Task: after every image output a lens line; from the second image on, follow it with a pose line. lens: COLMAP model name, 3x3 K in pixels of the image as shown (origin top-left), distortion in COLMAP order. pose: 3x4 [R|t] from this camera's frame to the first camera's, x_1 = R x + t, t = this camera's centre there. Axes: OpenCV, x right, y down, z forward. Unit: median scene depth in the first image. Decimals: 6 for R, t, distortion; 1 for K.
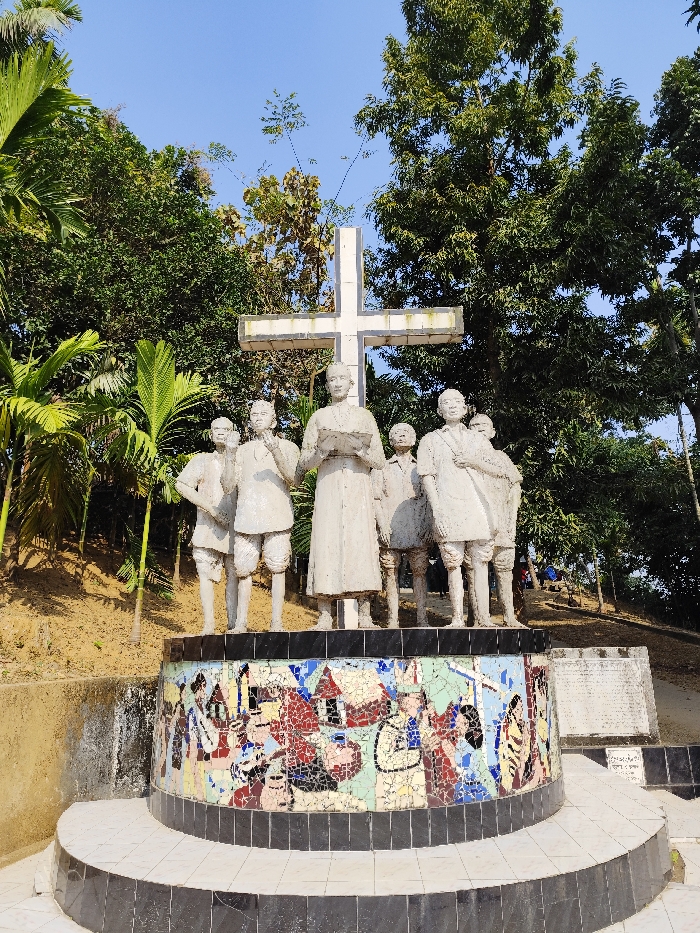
lens RADIAL K [[629.8, 0, 341.5], [0, 629.8, 473.7], [0, 0, 1]] dist [0.018491, -0.018110]
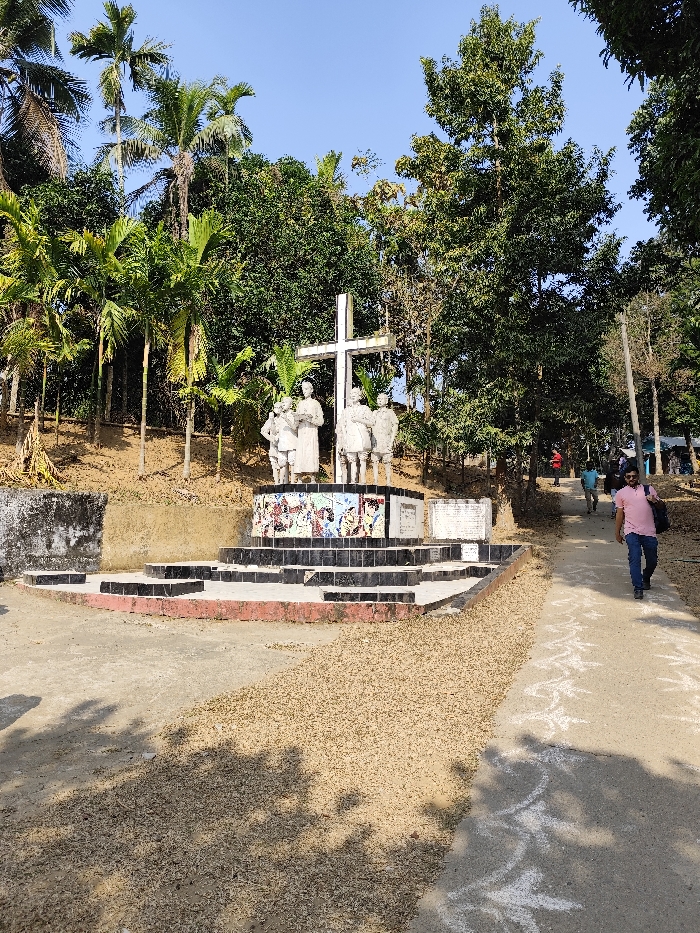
lens RADIAL K [[629.8, 0, 351.9], [0, 629.8, 474.0], [0, 0, 1]] dist [0.018491, -0.018110]
pose [[0.920004, -0.011109, -0.391752, 1.382502], [0.077999, 0.984791, 0.155252, -0.233823], [0.384069, -0.173389, 0.906878, -1.539800]]
